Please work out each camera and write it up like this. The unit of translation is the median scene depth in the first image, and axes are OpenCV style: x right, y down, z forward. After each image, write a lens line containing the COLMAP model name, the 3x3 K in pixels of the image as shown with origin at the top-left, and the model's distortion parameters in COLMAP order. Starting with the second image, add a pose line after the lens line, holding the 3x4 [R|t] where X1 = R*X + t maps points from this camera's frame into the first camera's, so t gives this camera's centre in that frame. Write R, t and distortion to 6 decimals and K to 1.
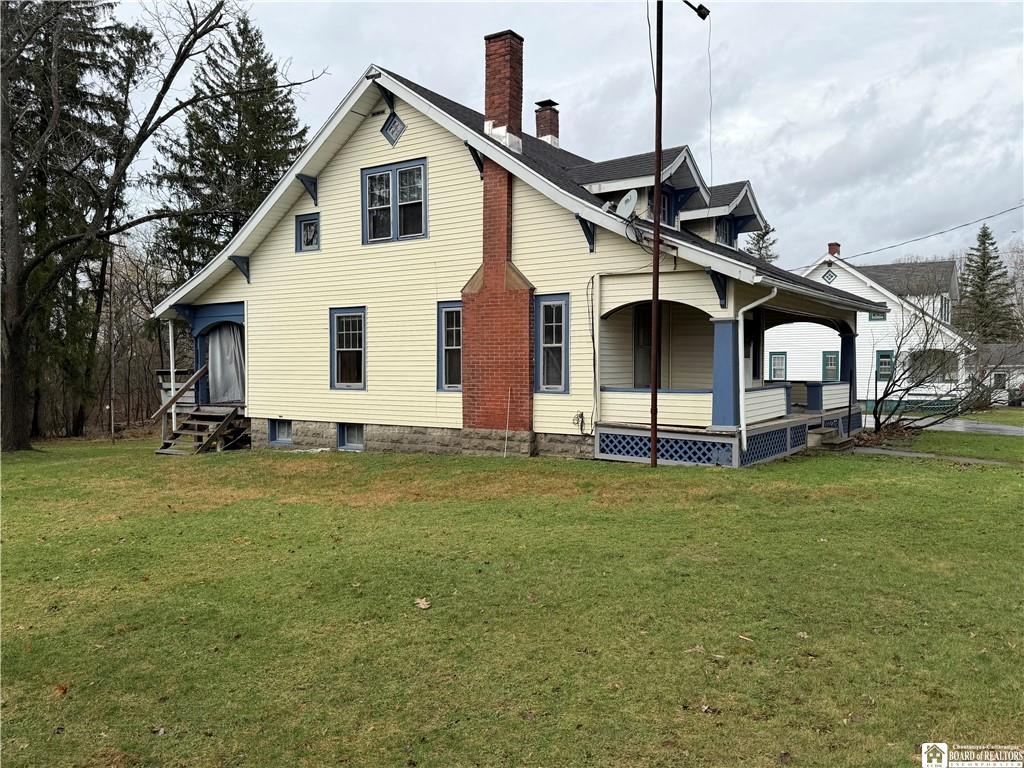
lens RADIAL K [[775.0, 0, 516.9], [0, 775.0, 388.5], [0, 0, 1]] dist [0.034643, -0.076905]
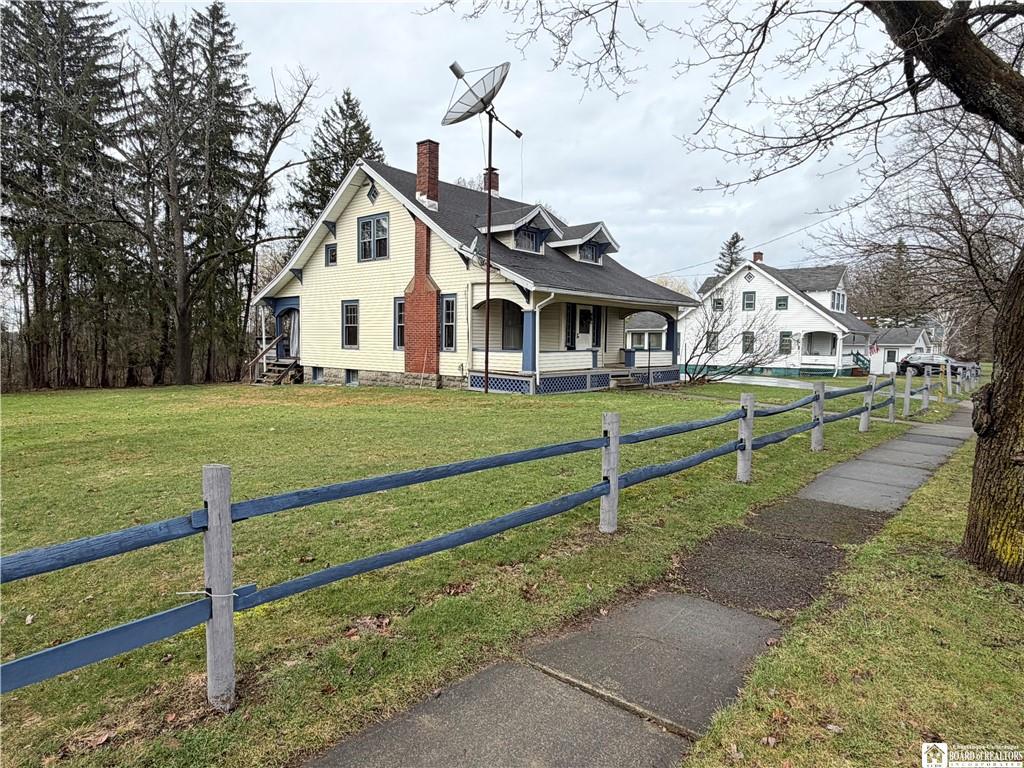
lens RADIAL K [[620.1, 0, 514.1], [0, 620.1, 383.0], [0, 0, 1]] dist [-0.003560, 0.005571]
pose [[0.991585, 0.024500, -0.127121, 0.293486], [-0.019744, 0.999062, 0.038538, 0.015007], [0.127946, -0.035704, 0.991138, -0.278622]]
